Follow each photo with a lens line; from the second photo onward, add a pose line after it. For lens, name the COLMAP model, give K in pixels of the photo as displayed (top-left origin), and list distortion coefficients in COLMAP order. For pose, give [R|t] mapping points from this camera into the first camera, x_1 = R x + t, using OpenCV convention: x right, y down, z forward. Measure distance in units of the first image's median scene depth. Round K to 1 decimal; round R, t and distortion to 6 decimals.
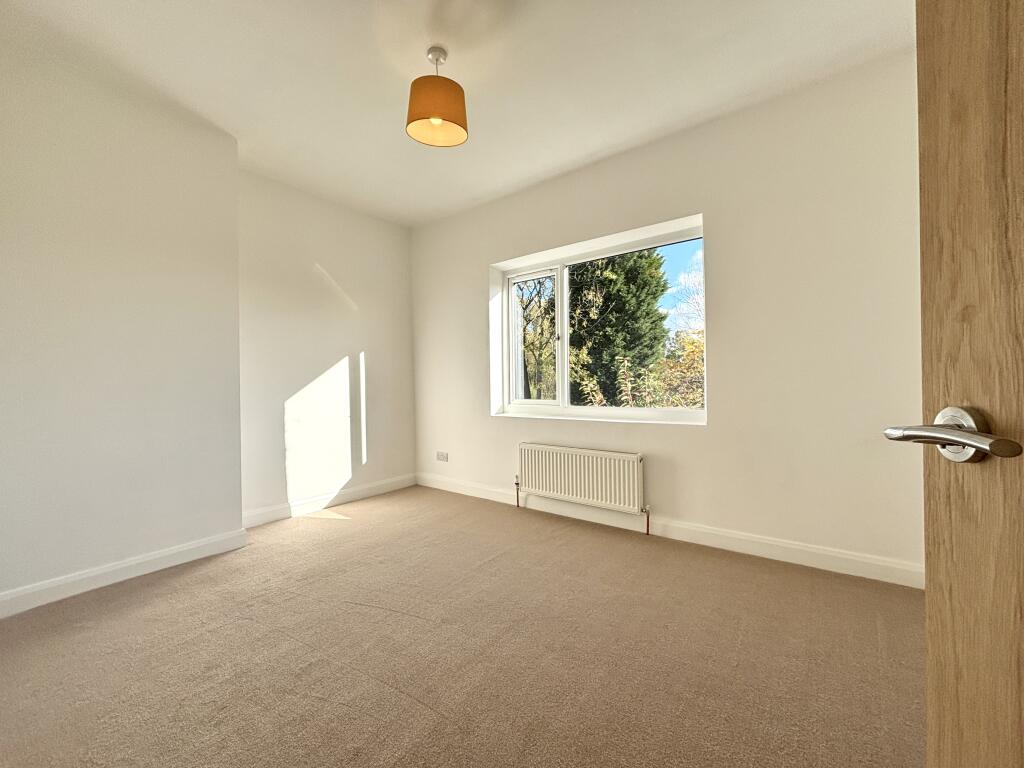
lens RADIAL K [[408.3, 0, 504.1], [0, 408.3, 379.2], [0, 0, 1]] dist [-0.002234, 0.000968]
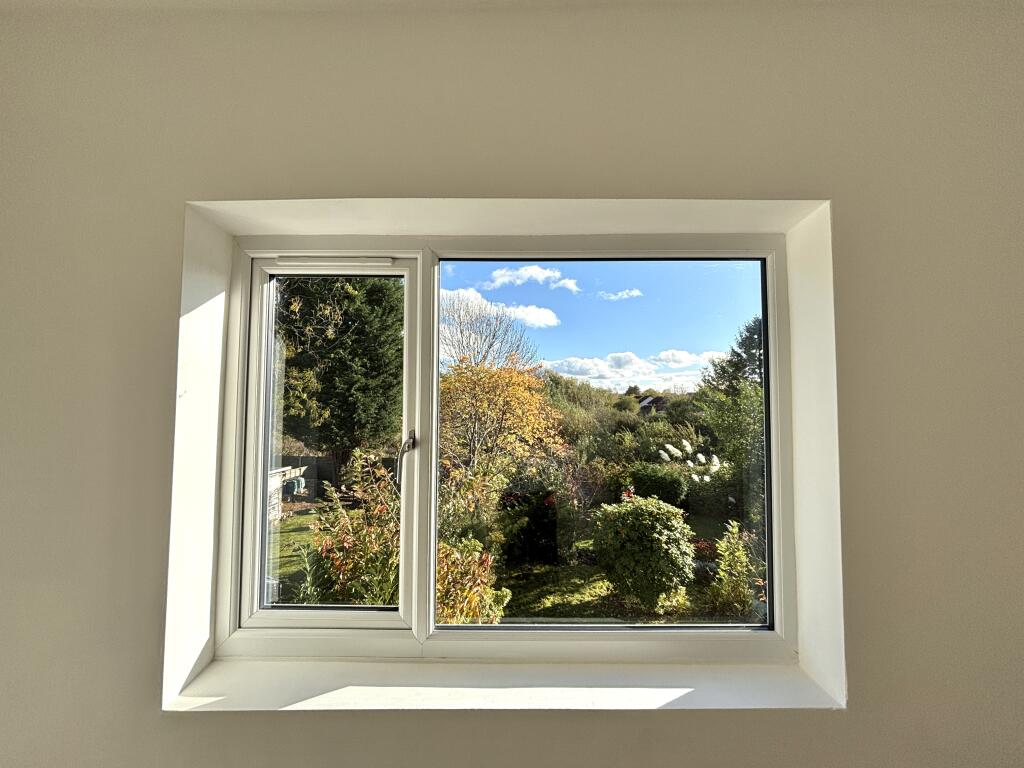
lens RADIAL K [[408.3, 0, 510.3], [0, 408.3, 378.4], [0, 0, 1]] dist [-0.002234, 0.000968]
pose [[0.783671, 0.048732, 0.619261, -0.005990], [-0.017267, 0.998242, -0.056705, -0.026431], [-0.620936, 0.033745, 0.783135, 0.122454]]
